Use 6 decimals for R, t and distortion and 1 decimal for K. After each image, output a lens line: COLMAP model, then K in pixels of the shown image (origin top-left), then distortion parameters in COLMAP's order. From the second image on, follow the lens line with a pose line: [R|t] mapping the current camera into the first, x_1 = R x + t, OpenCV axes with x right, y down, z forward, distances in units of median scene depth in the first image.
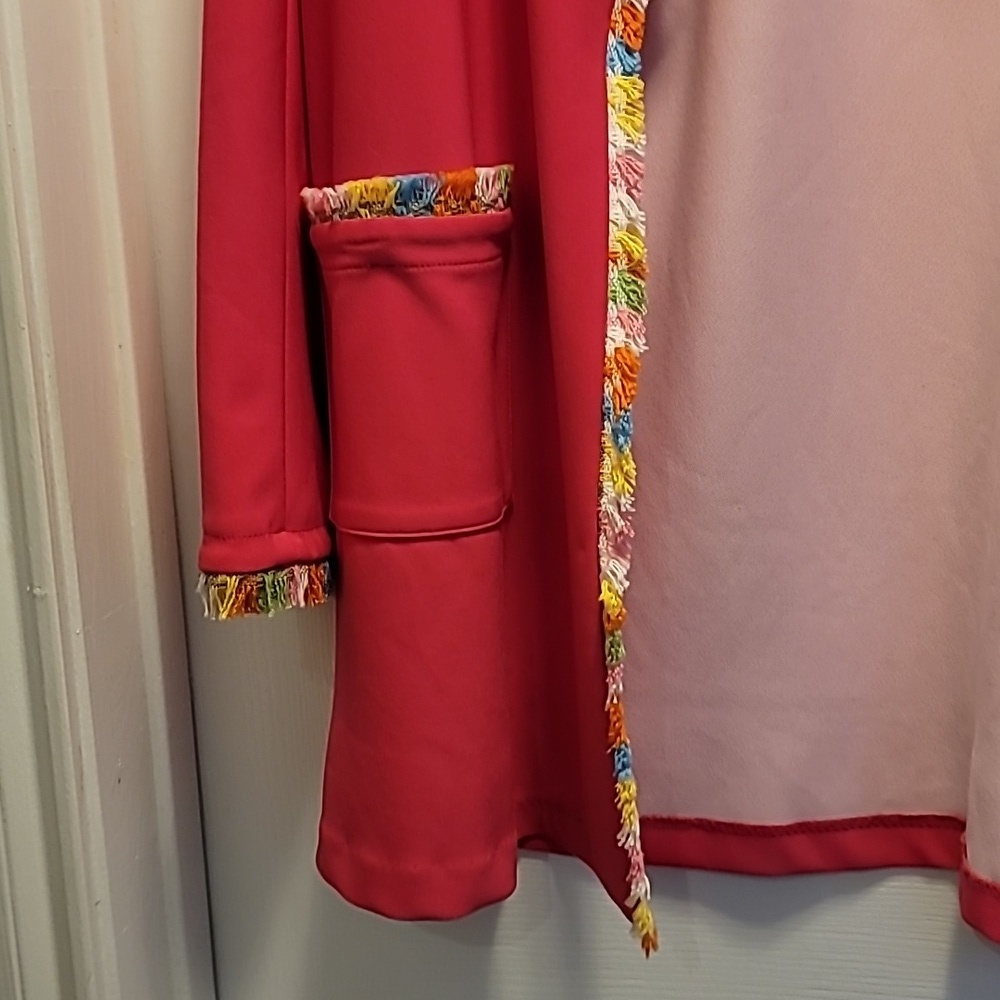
lens RADIAL K [[1475.0, 0, 498.0], [0, 1475.0, 485.8], [0, 0, 1]] dist [0.105108, -0.281267]
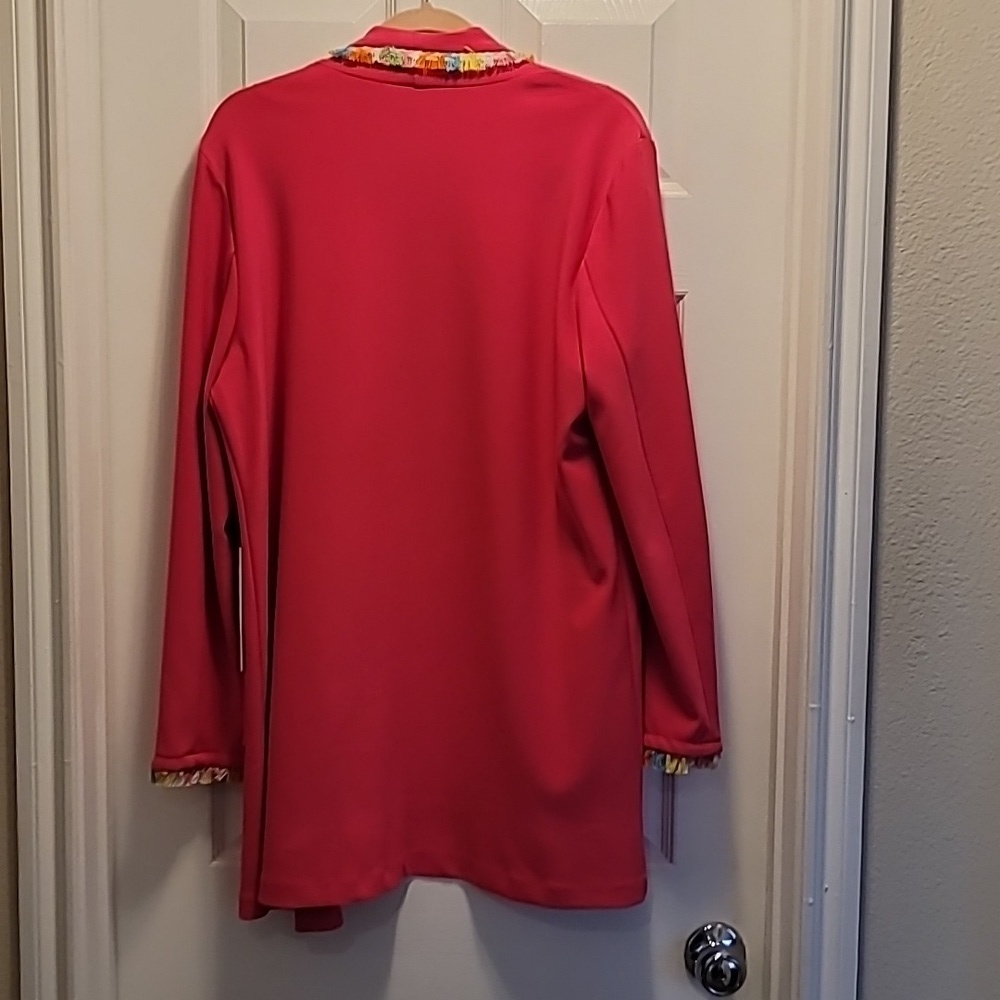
lens RADIAL K [[1379.4, 0, 500.5], [0, 1379.4, 480.6], [0, 0, 1]] dist [0.032548, -0.034467]
pose [[0.965379, 0.028581, 0.259282, -0.233156], [0.011082, 0.988588, -0.150235, -0.022570], [-0.260617, 0.147907, 0.954045, -1.161260]]
